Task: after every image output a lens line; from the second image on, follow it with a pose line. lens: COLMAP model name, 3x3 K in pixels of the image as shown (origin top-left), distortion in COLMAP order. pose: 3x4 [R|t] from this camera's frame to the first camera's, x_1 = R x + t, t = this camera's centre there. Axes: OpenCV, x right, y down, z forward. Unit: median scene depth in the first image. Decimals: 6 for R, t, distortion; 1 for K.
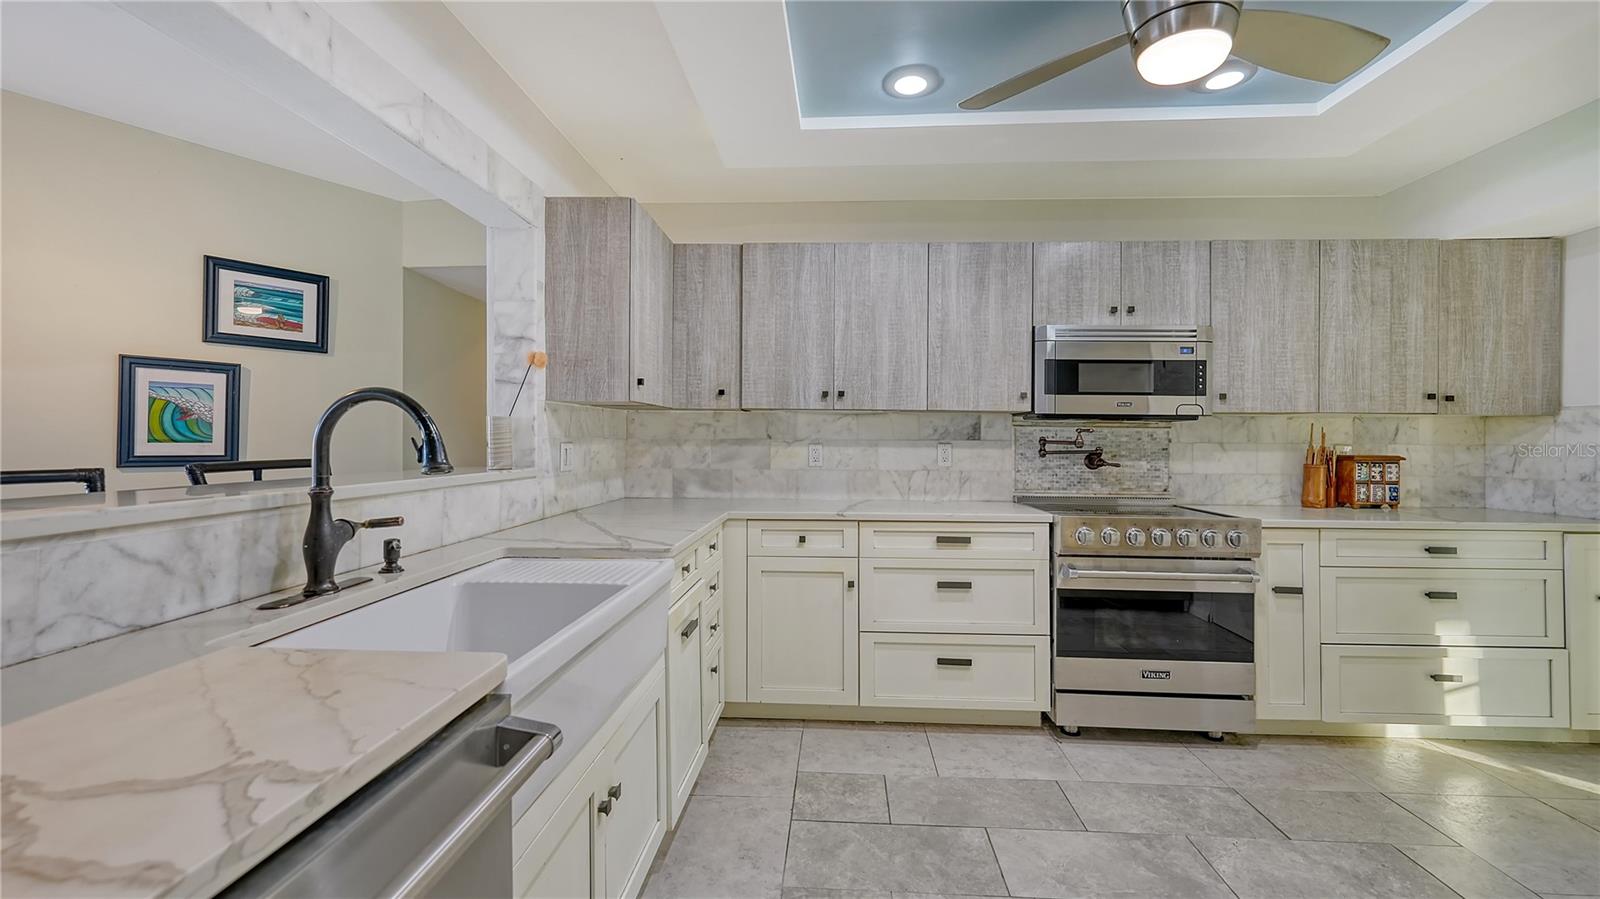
lens RADIAL K [[636.7, 0, 796.1], [0, 636.7, 442.9], [0, 0, 1]] dist [-0.006681, 0.000025]
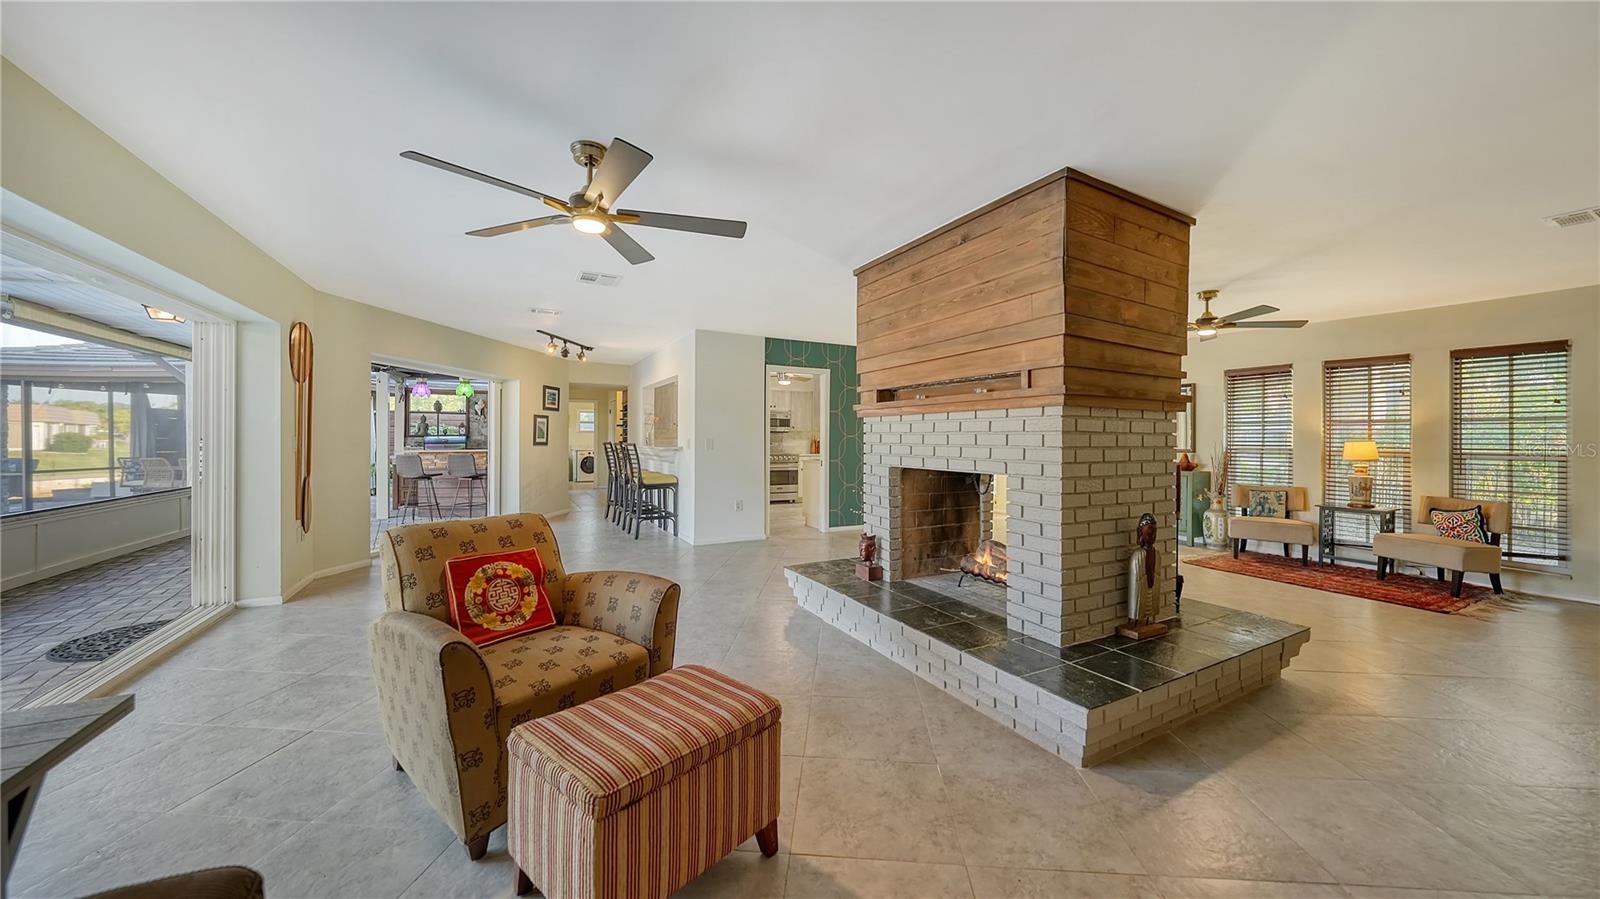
lens RADIAL K [[555.4, 0, 796.6], [0, 555.4, 439.4], [0, 0, 1]] dist [-0.000318, -0.000058]
pose [[0.851158, -0.003008, 0.524900, -1.260029], [0.003936, 0.999992, -0.000651, 0.011195], [-0.524894, 0.002620, 0.851163, -2.172323]]
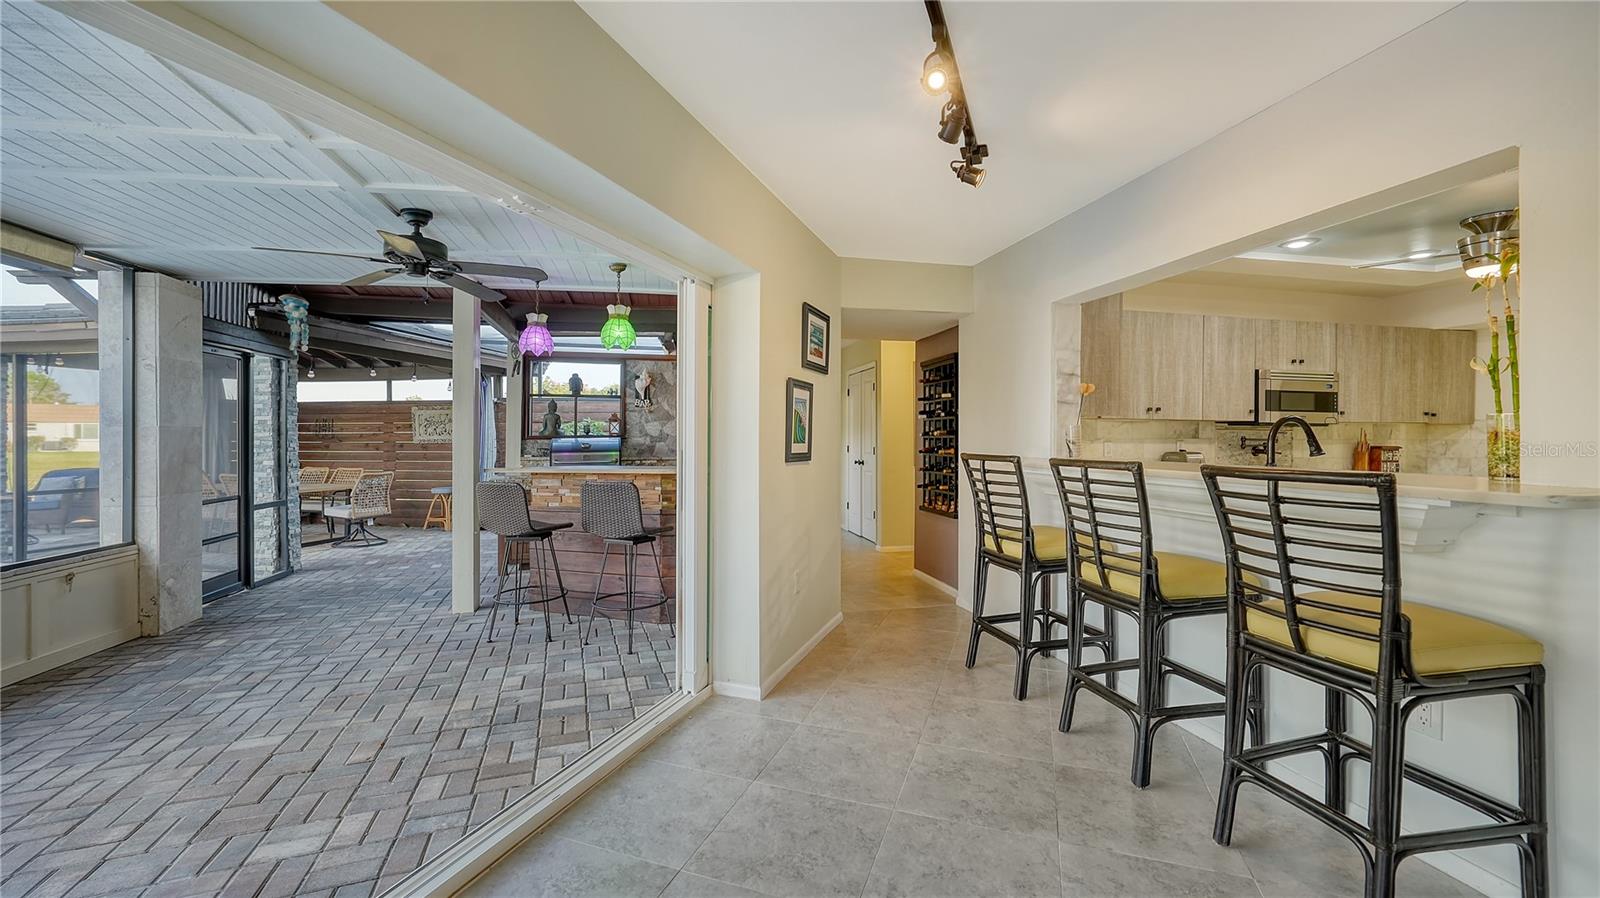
lens RADIAL K [[636.7, 0, 796.1], [0, 636.7, 442.4], [0, 0, 1]] dist [-0.006681, 0.000025]
pose [[0.959704, -0.007041, 0.280926, -1.229722], [0.006523, 0.999975, 0.002779, -0.006544], [-0.280938, -0.000835, 0.959726, -0.243889]]
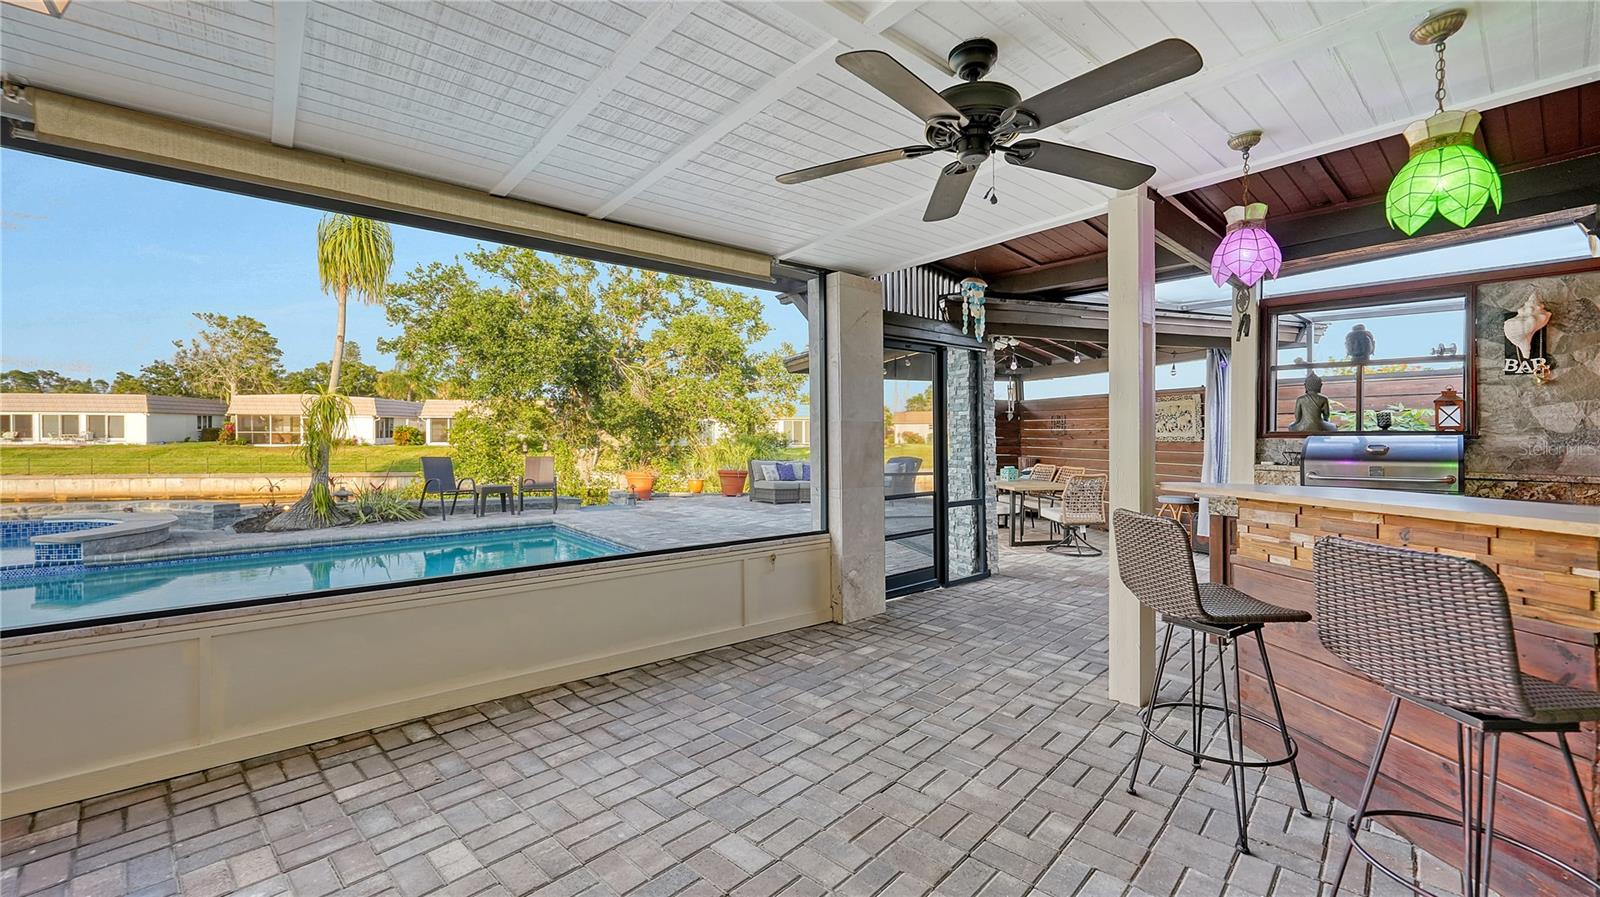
lens RADIAL K [[641.0, 0, 812.1], [0, 641.0, 430.1], [0, 0, 1]] dist [-0.013353, 0.004288]
pose [[0.699296, -0.004759, -0.714816, -1.195322], [-0.006970, 0.999885, -0.013475, -0.006622], [0.714798, 0.014405, 0.699182, 0.445637]]
